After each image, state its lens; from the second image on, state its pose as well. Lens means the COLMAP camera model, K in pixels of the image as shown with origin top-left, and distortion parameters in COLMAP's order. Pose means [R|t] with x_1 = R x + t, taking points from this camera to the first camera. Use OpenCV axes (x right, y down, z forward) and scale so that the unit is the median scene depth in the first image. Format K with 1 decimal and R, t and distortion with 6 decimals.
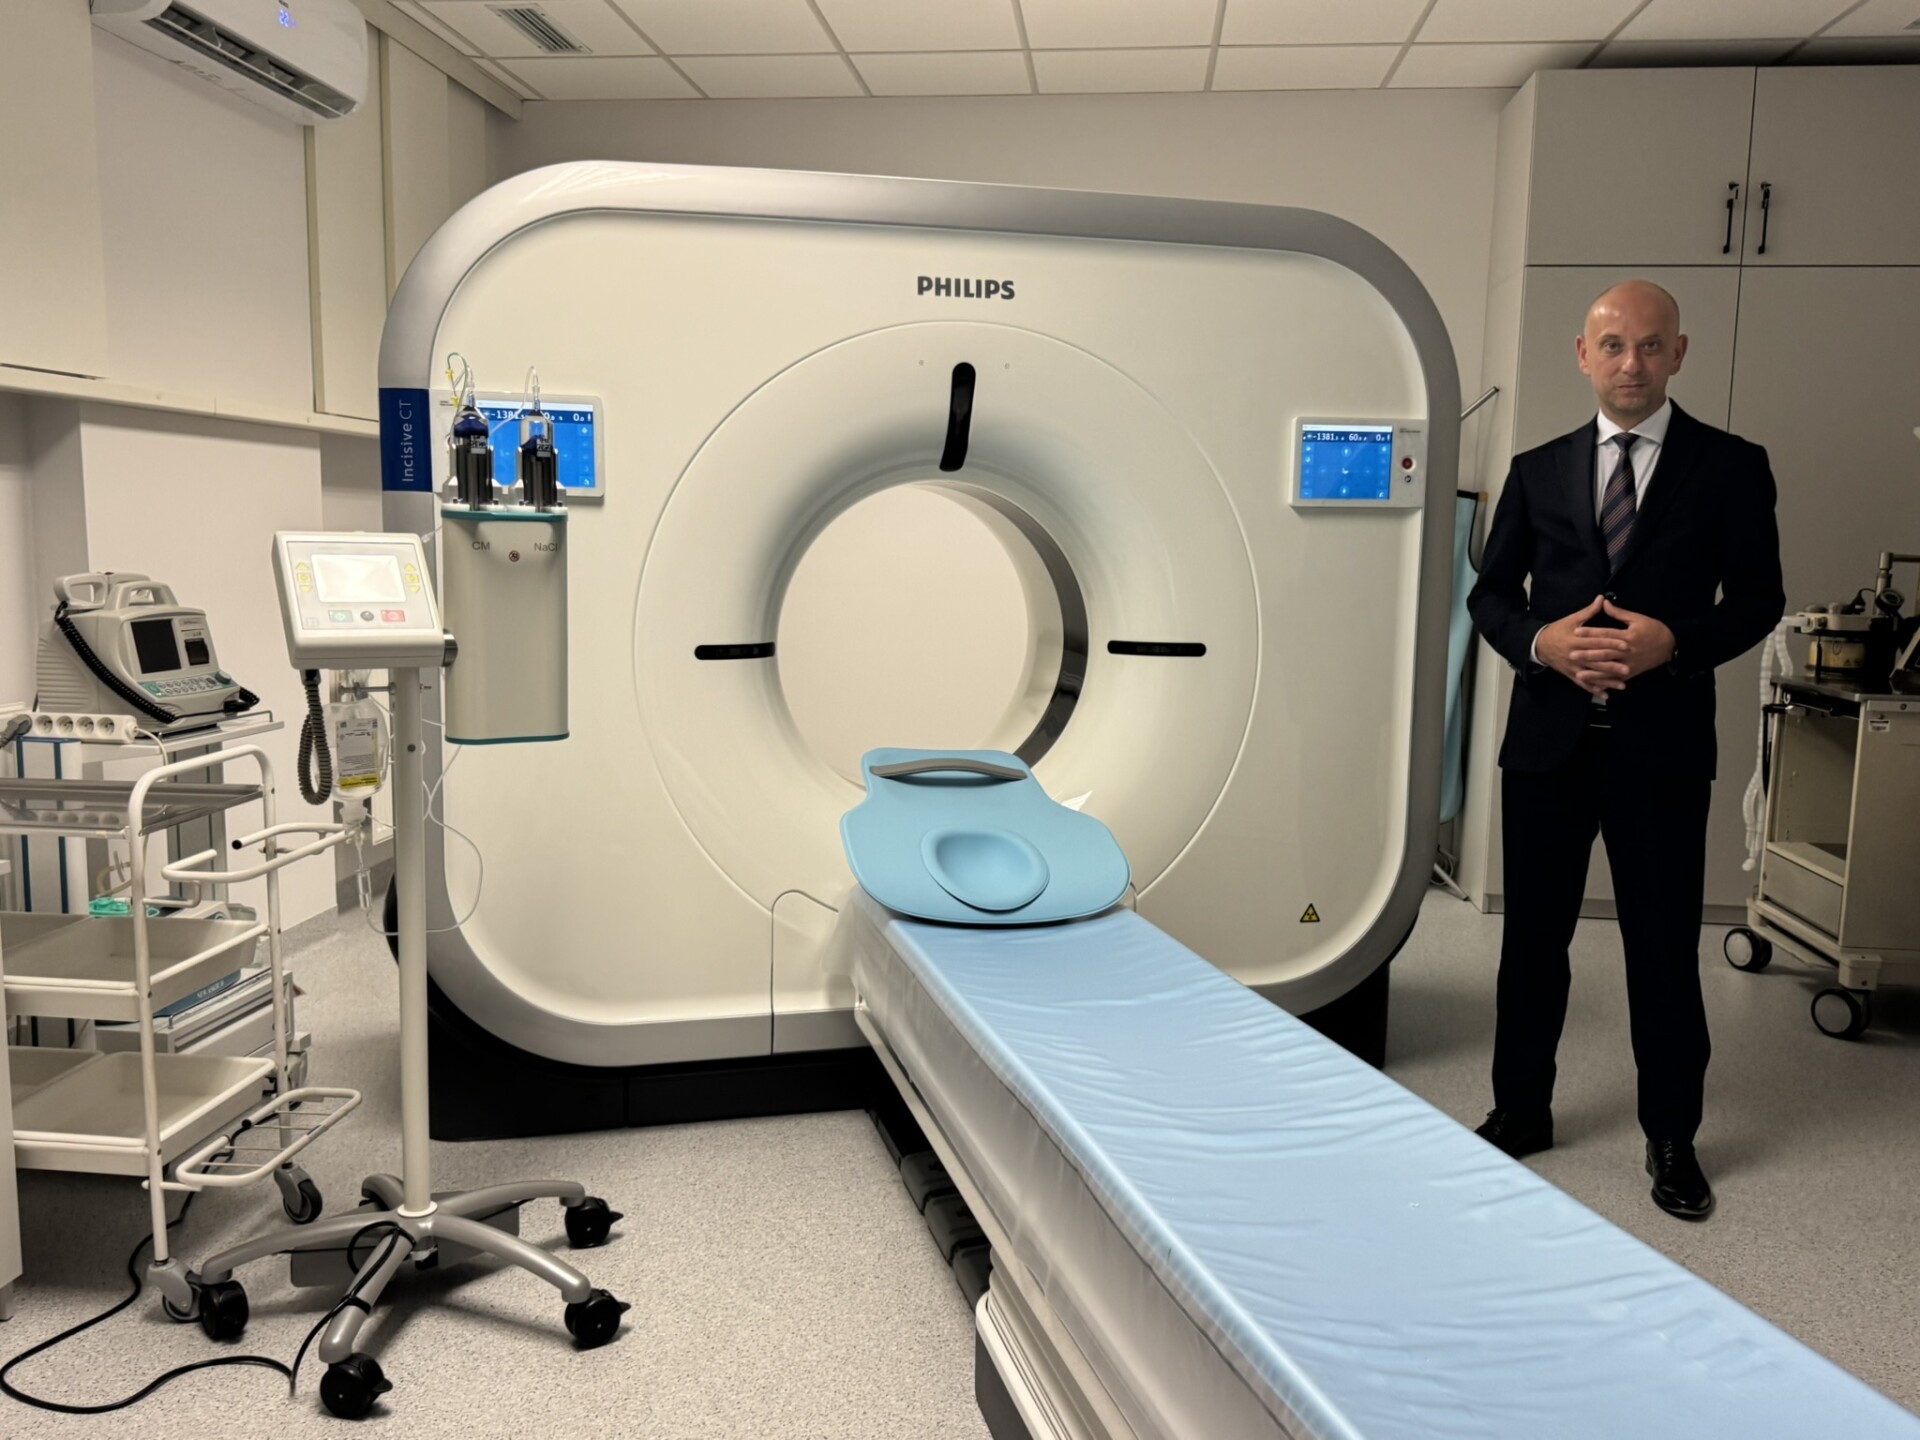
lens RADIAL K [[1594.2, 0, 916.3], [0, 1594.2, 739.4], [0, 0, 1]] dist [0.077885, -0.103473]
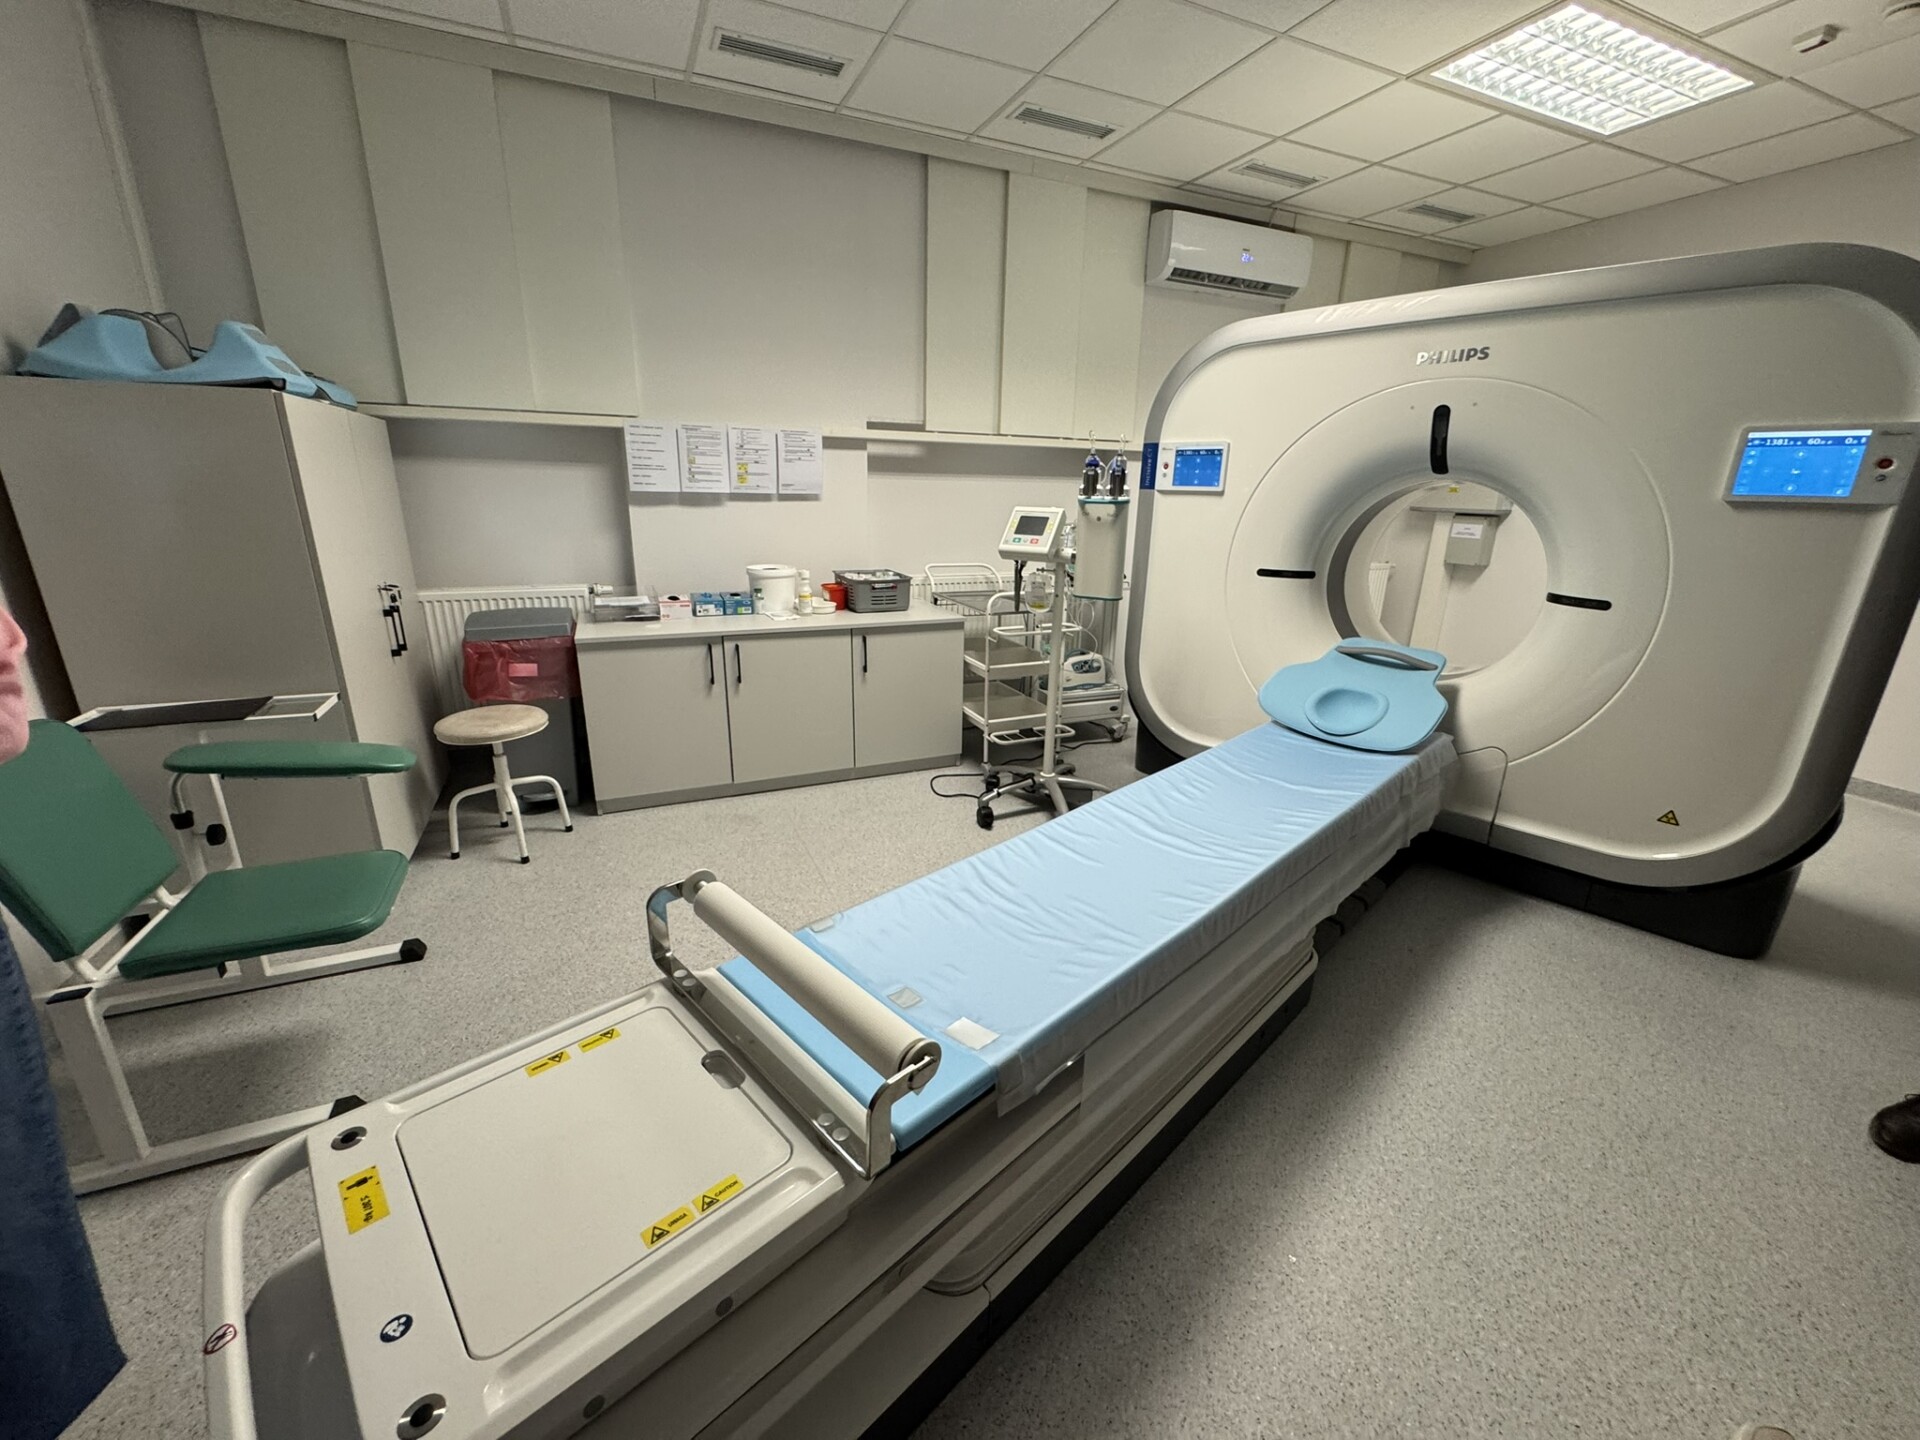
lens RADIAL K [[759.8, 0, 963.4], [0, 759.8, 716.6], [0, 0, 1]] dist [-0.001217, 0.000354]
pose [[0.512250, 0.248175, -0.822198, 0.486374], [-0.124440, 0.968684, 0.214861, -0.037465], [0.849773, -0.007748, 0.527091, 0.189930]]
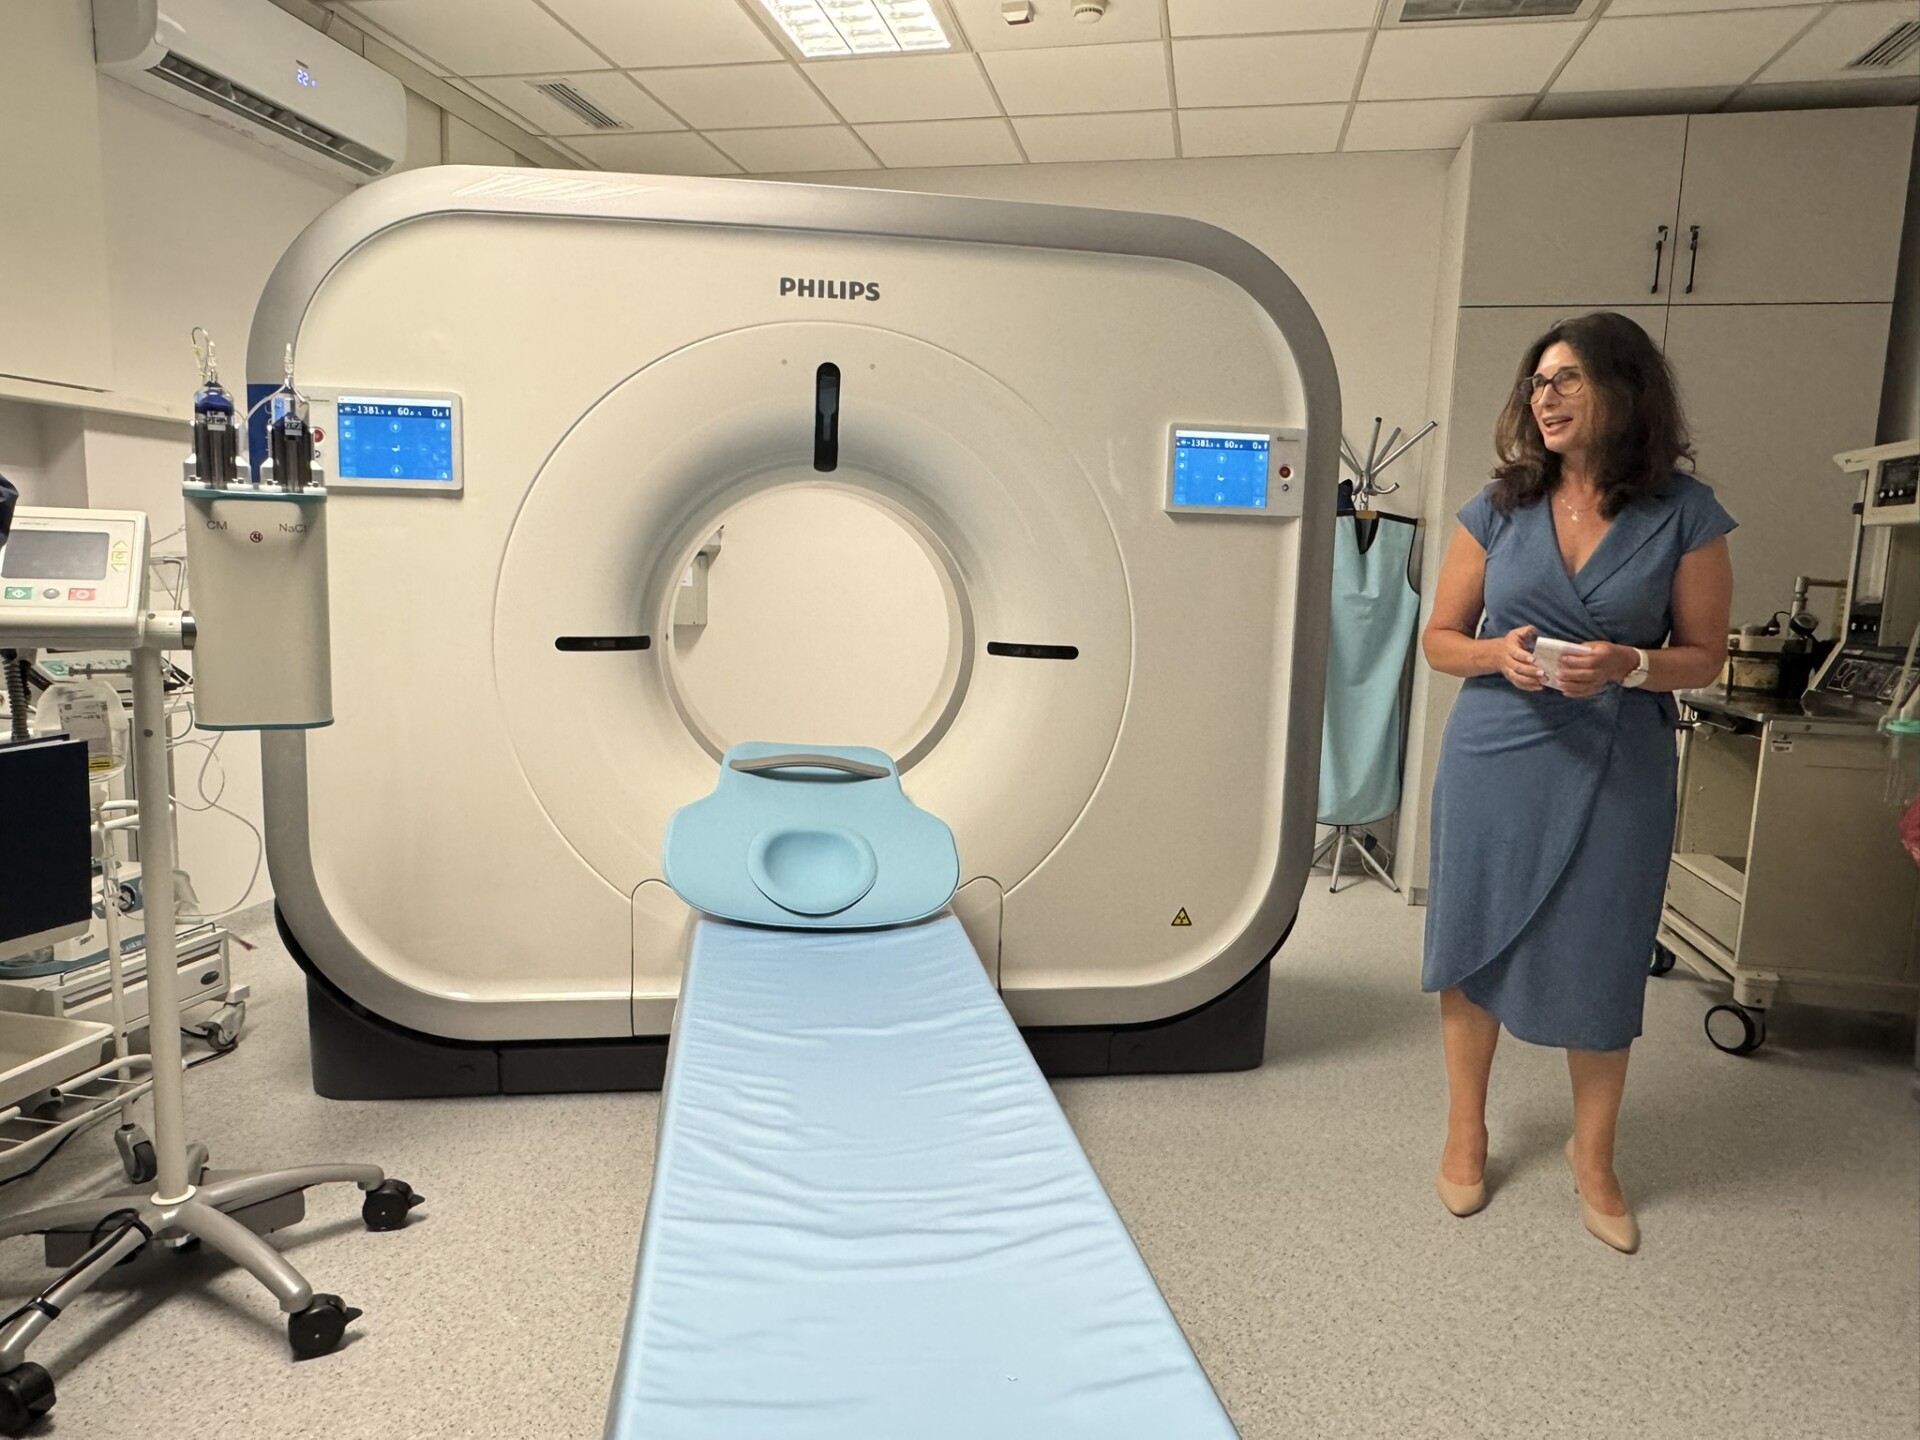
lens RADIAL K [[1232.6, 0, 931.7], [0, 1232.6, 724.7], [0, 0, 1]] dist [-0.008974, 0.008800]
pose [[0.994879, 0.028128, -0.097085, 0.177069], [-0.028002, 0.999604, 0.002660, -0.011229], [0.097121, 0.000072, 0.995273, 0.232630]]
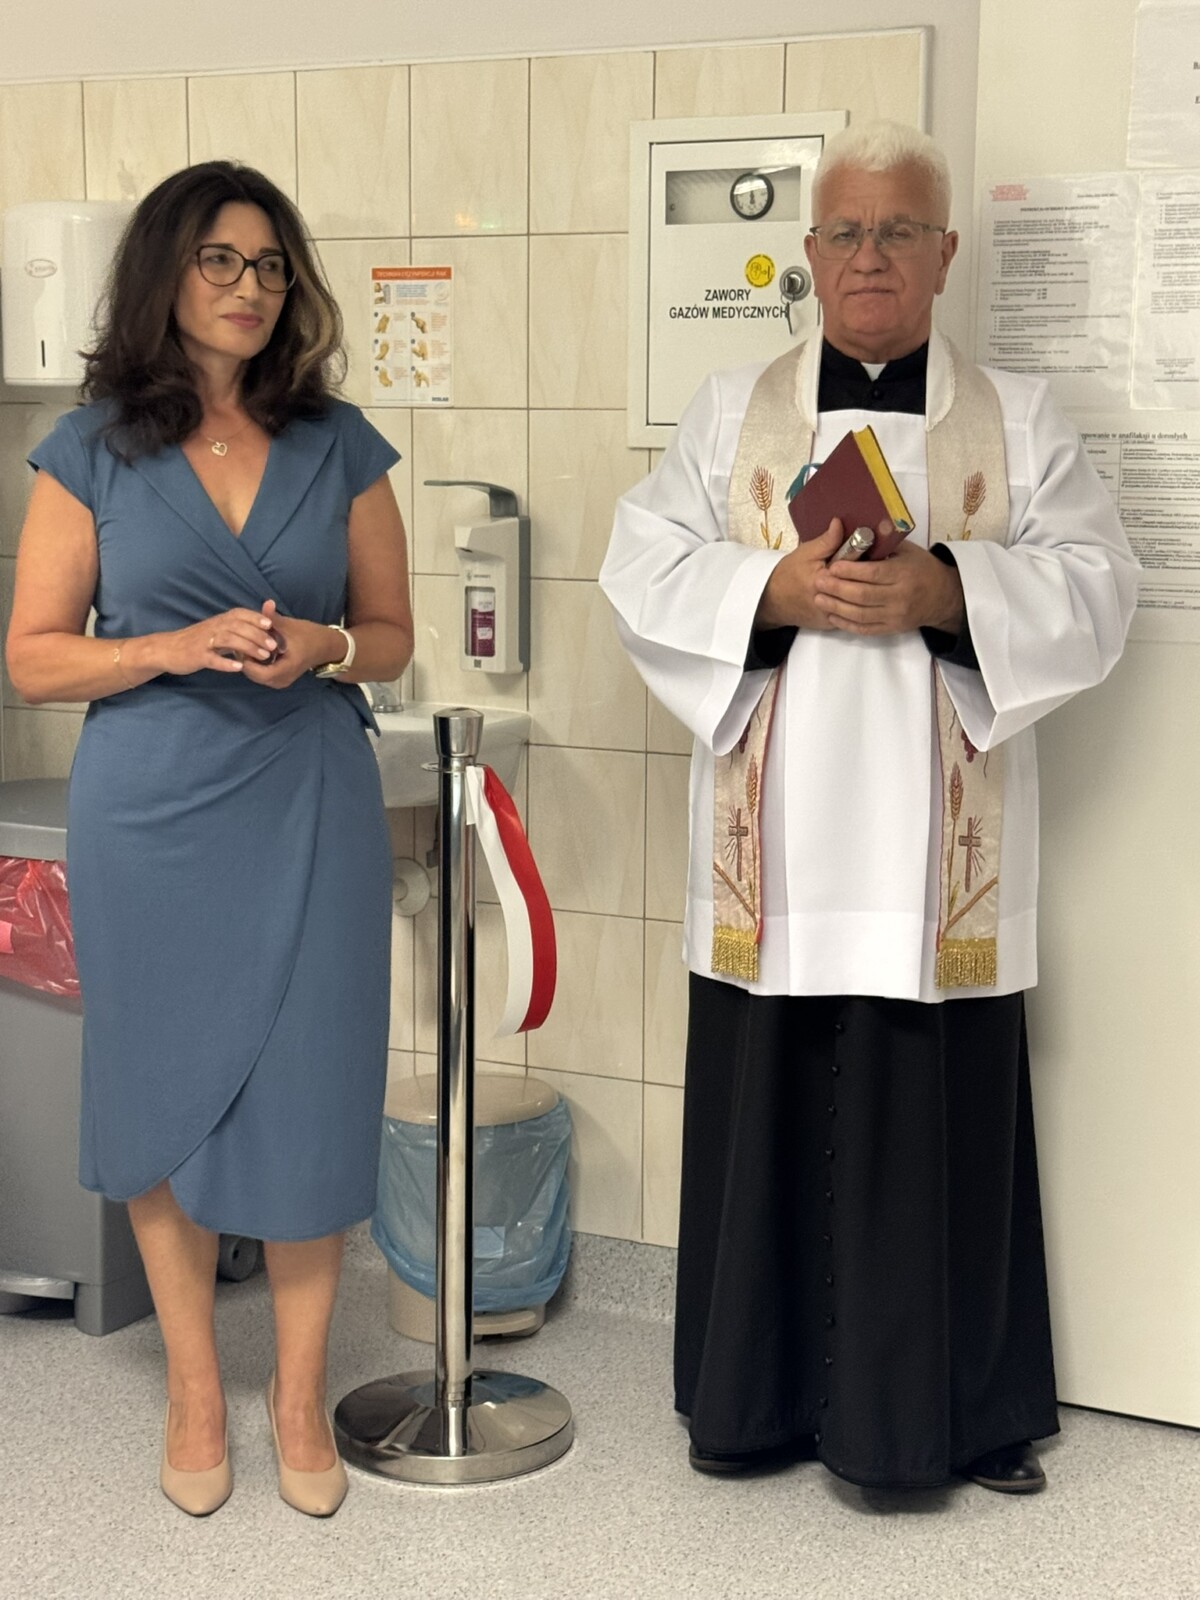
lens RADIAL K [[2792.4, 0, 570.9], [0, 2792.4, 753.6], [0, 0, 1]] dist [0.183928, 0.000000]
pose [[0.363115, -0.151122, 0.919407, -0.505161], [0.118712, 0.986221, 0.115220, -0.124464], [-0.924151, 0.067306, 0.376052, 0.405565]]
